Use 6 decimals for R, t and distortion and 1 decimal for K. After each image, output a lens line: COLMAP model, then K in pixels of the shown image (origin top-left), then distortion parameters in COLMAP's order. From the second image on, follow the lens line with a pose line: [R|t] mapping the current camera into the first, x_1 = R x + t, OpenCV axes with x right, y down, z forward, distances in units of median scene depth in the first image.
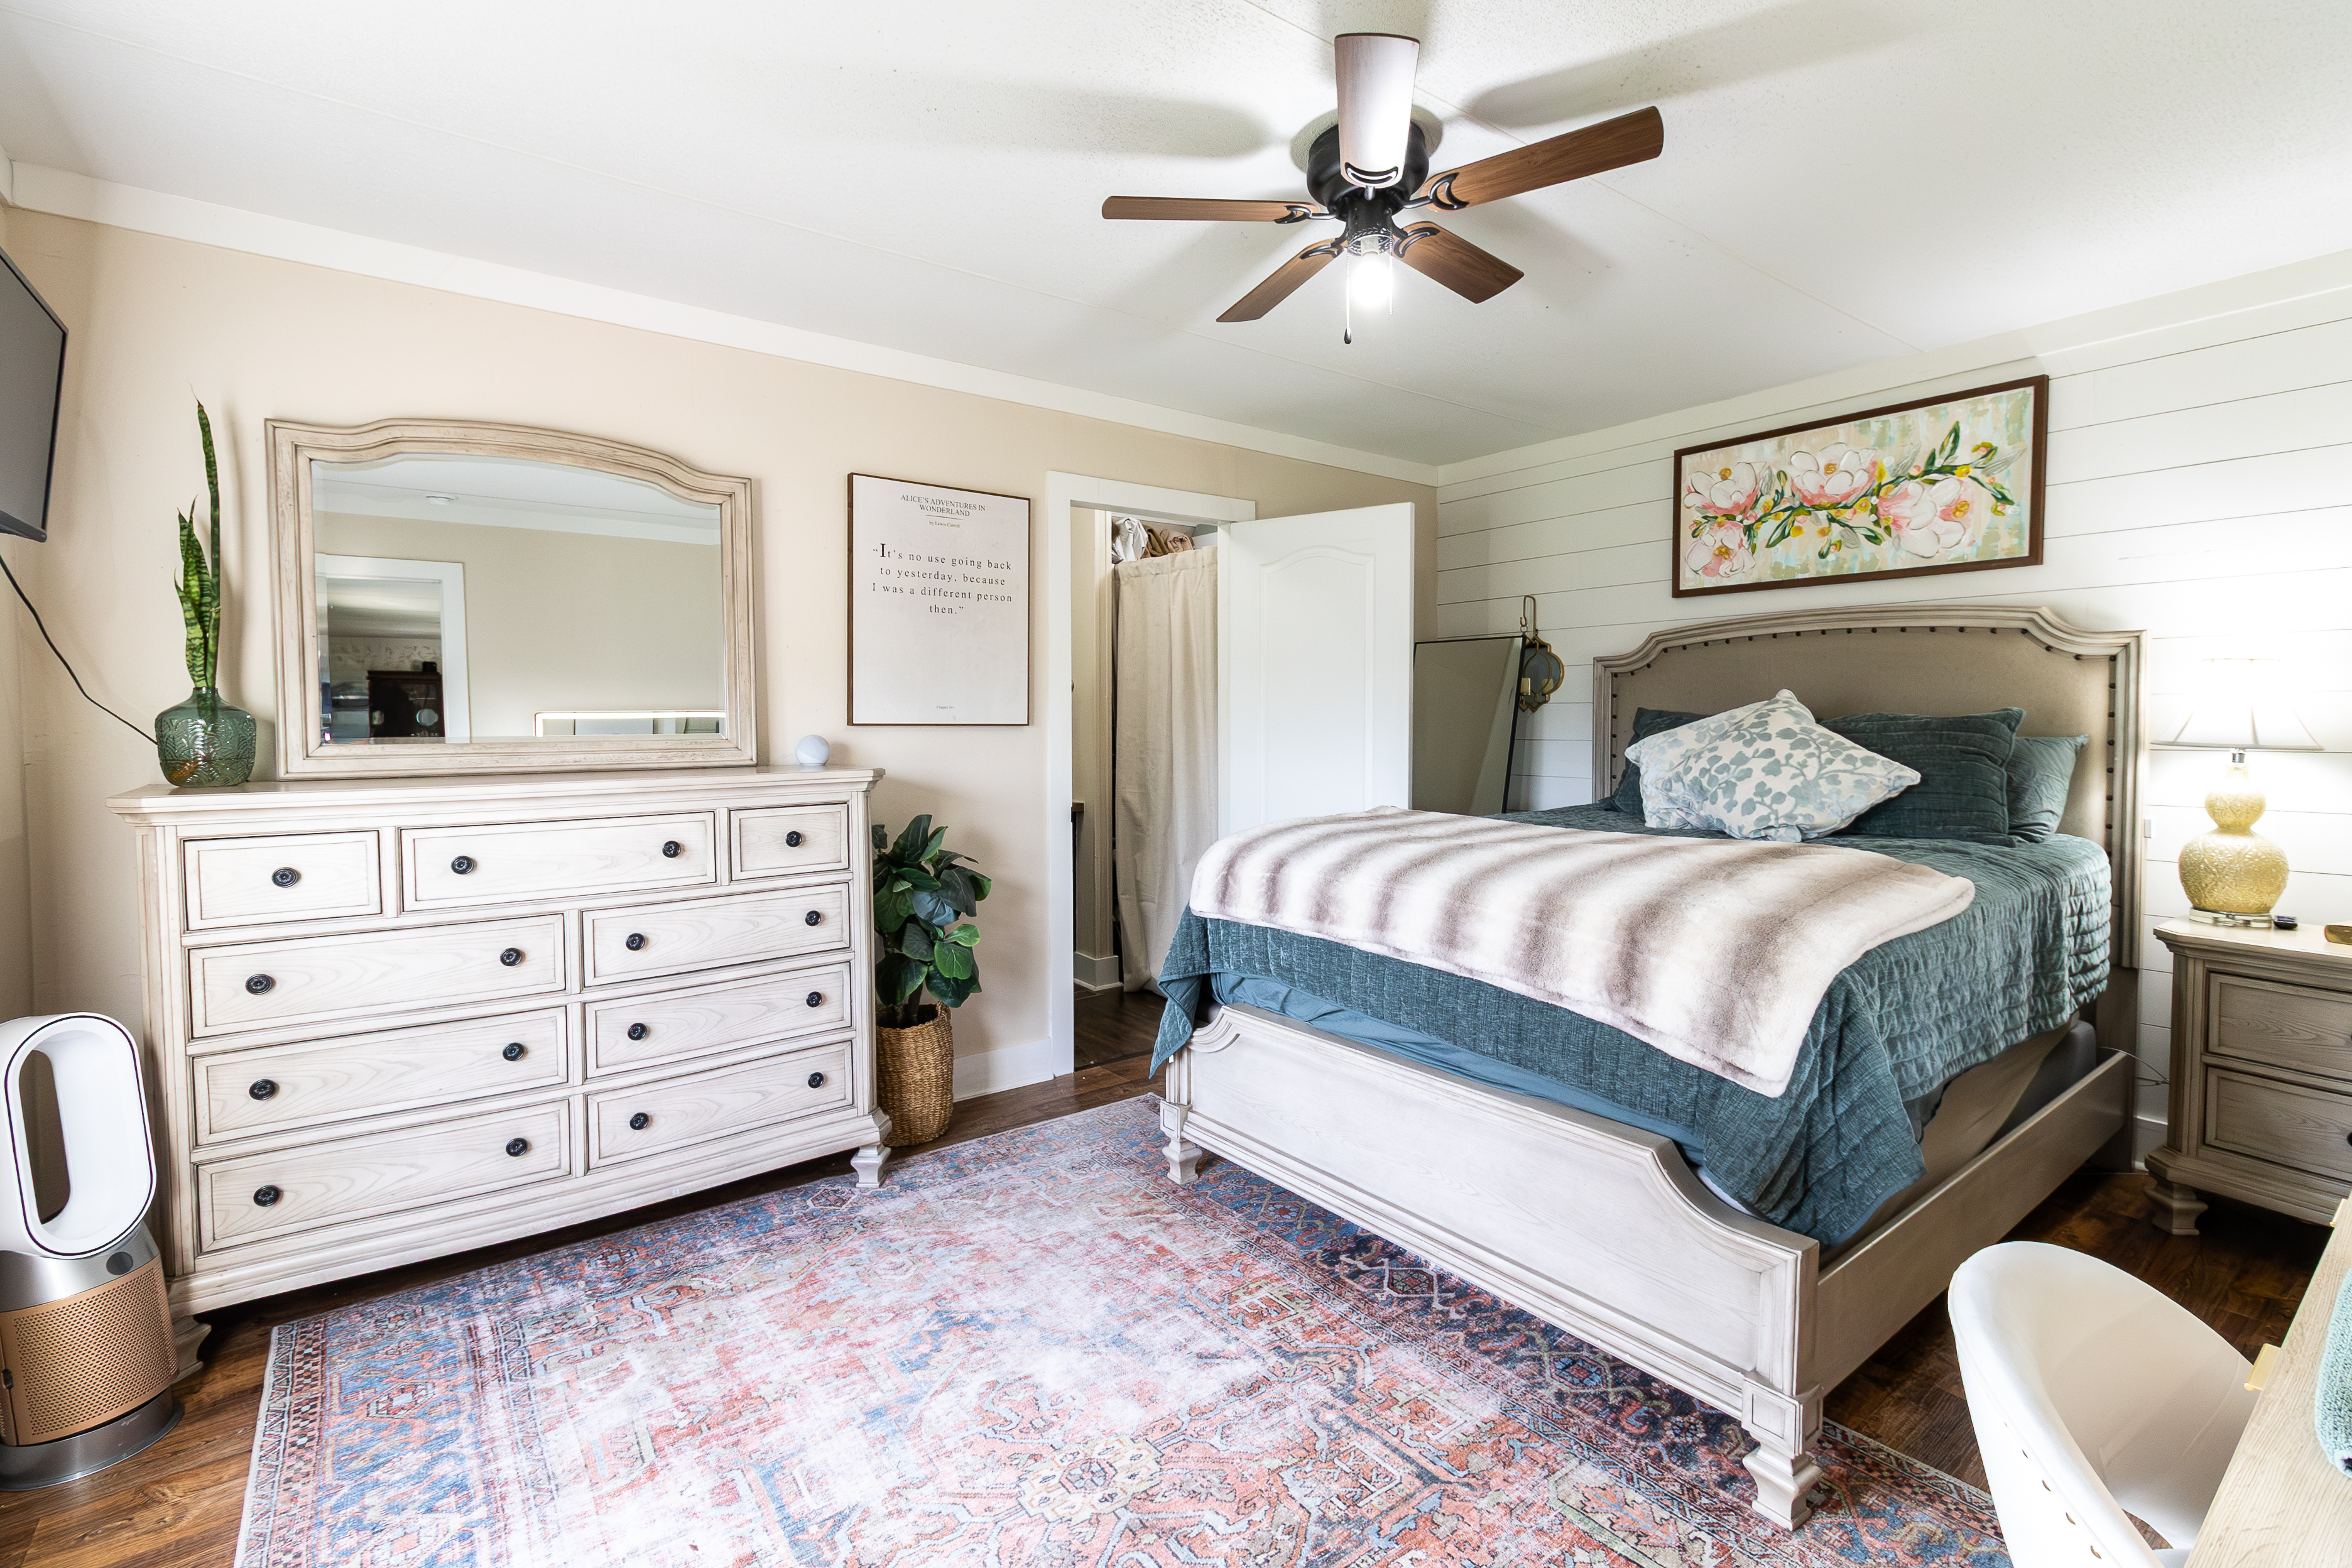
lens RADIAL K [[1072.3, 0, 1174.9], [0, 1072.3, 763.0], [0, 0, 1]] dist [0.004267, 0.001009]
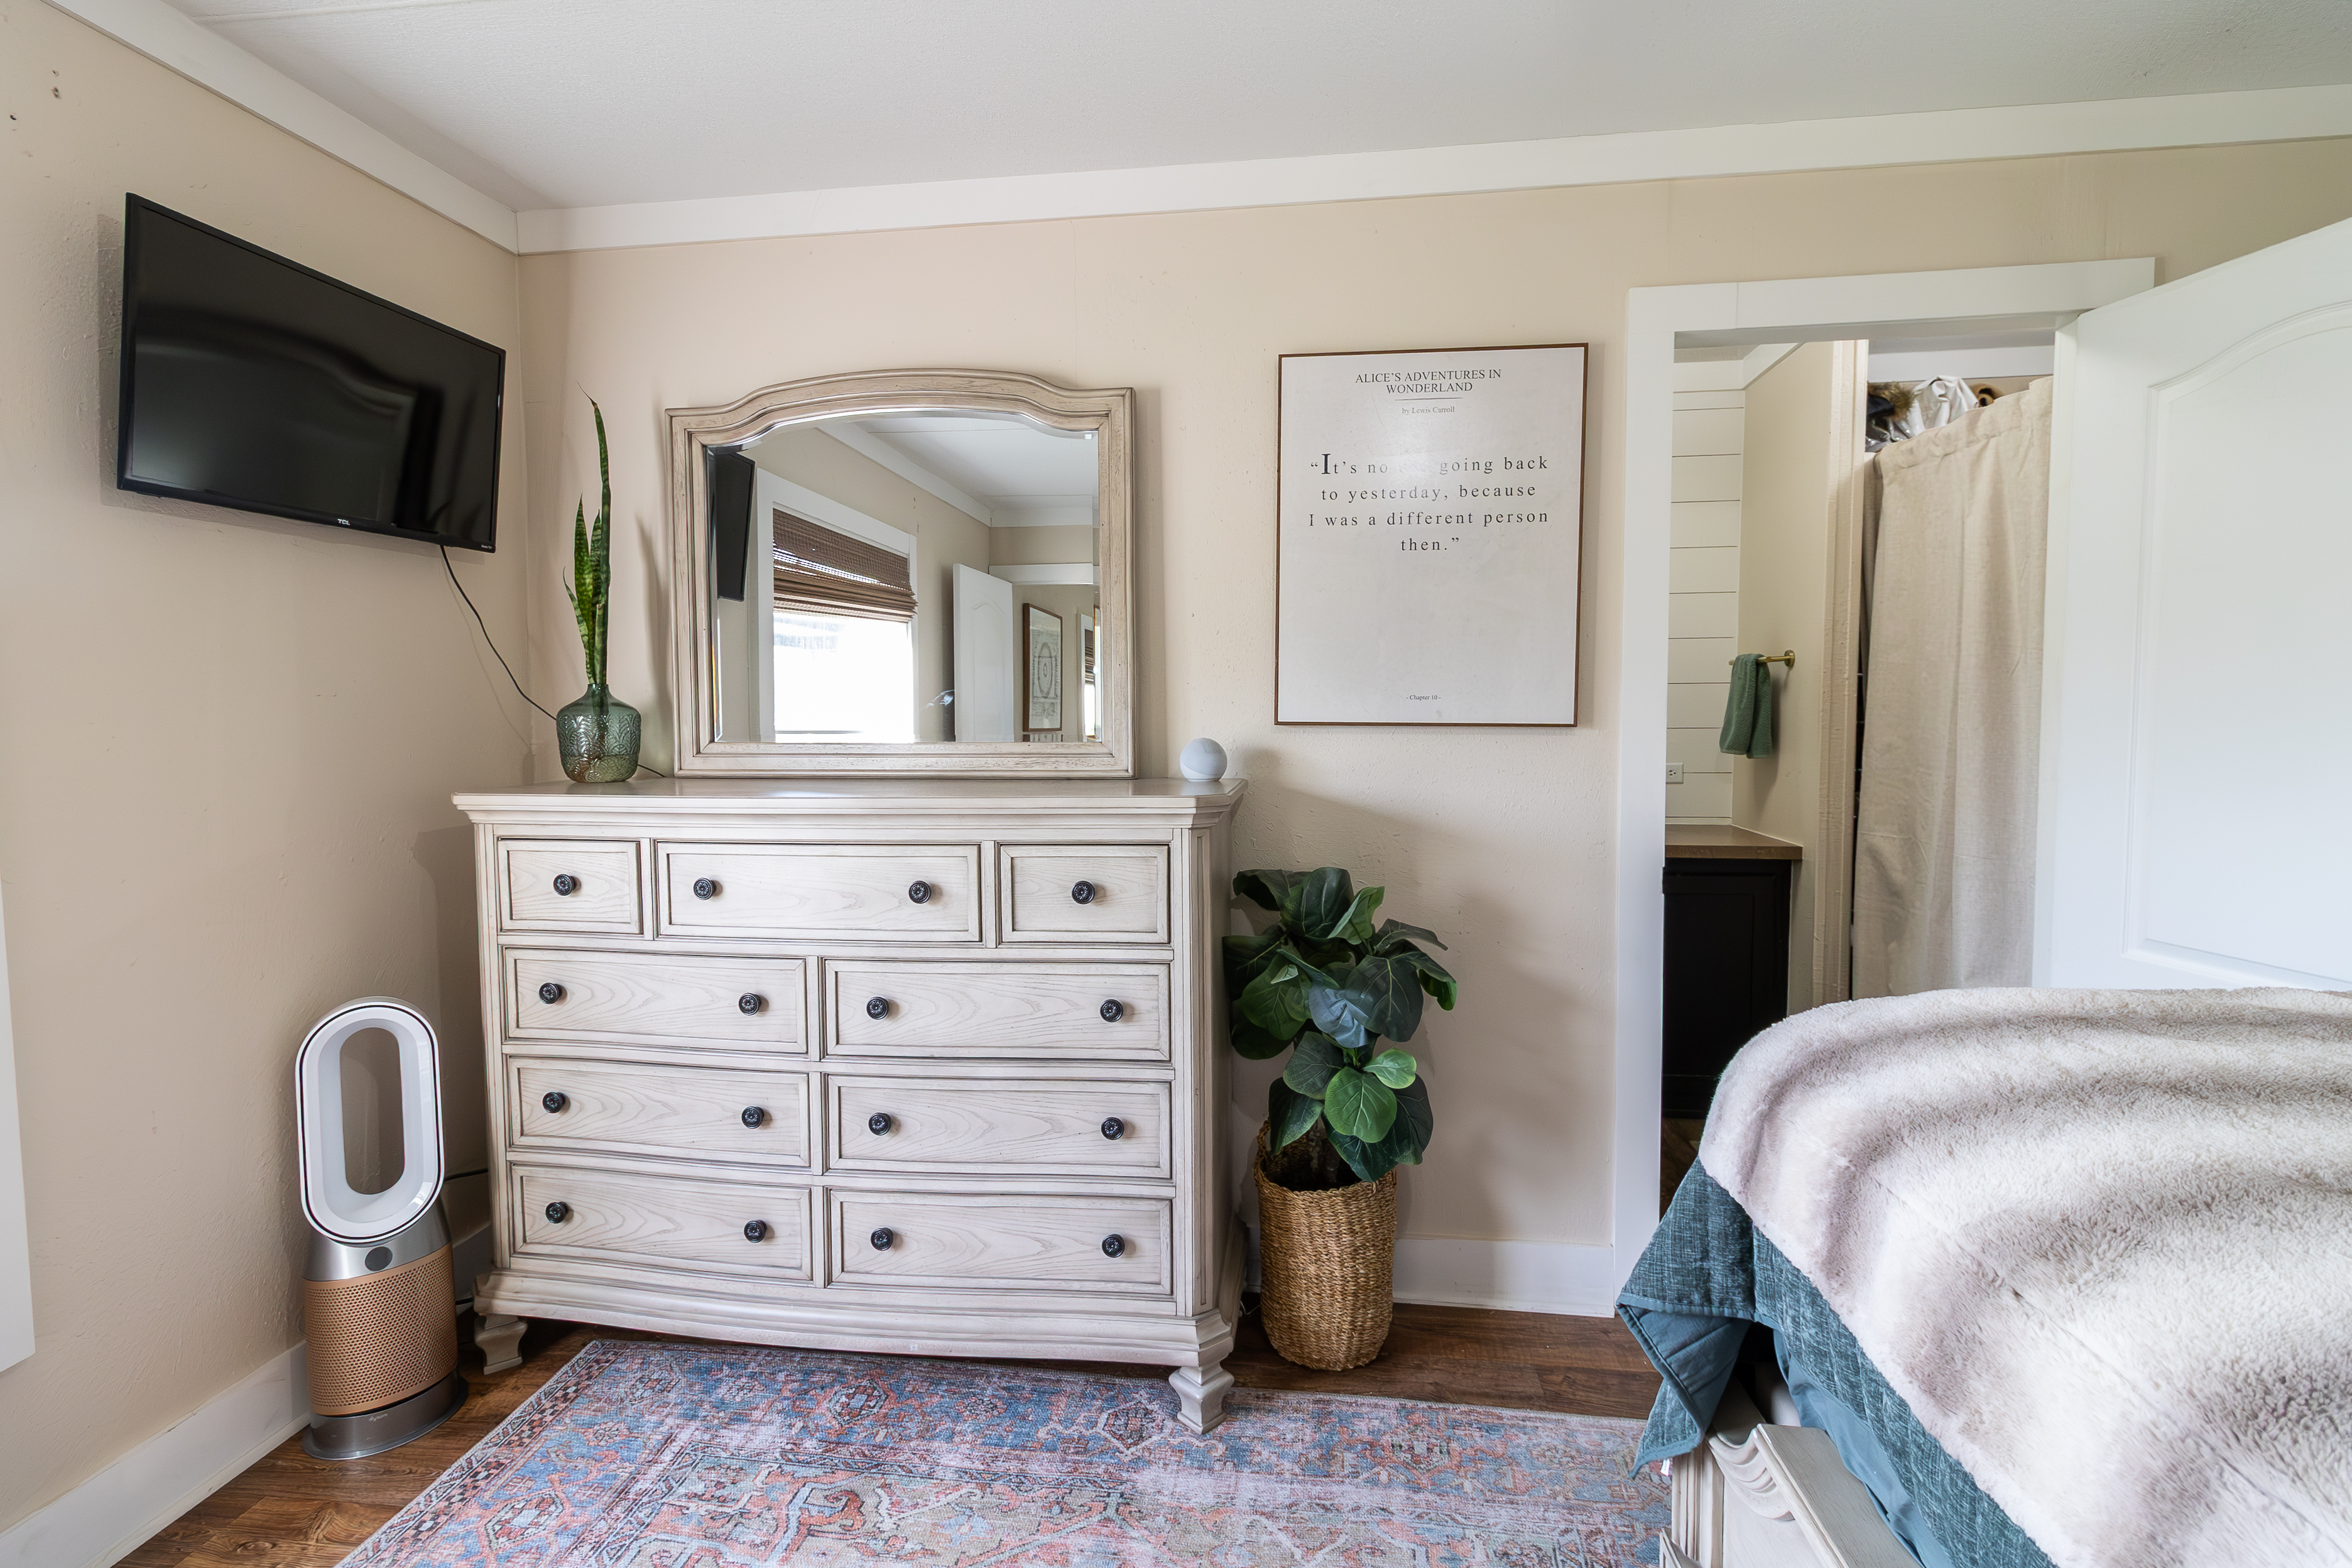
lens RADIAL K [[1072.3, 0, 1174.9], [0, 1072.3, 763.0], [0, 0, 1]] dist [0.004267, 0.001009]
pose [[0.714187, 0.037724, -0.698937, 0.164710], [-0.028612, 0.999285, 0.024698, -0.030909], [0.699369, 0.002359, 0.714756, 0.553887]]
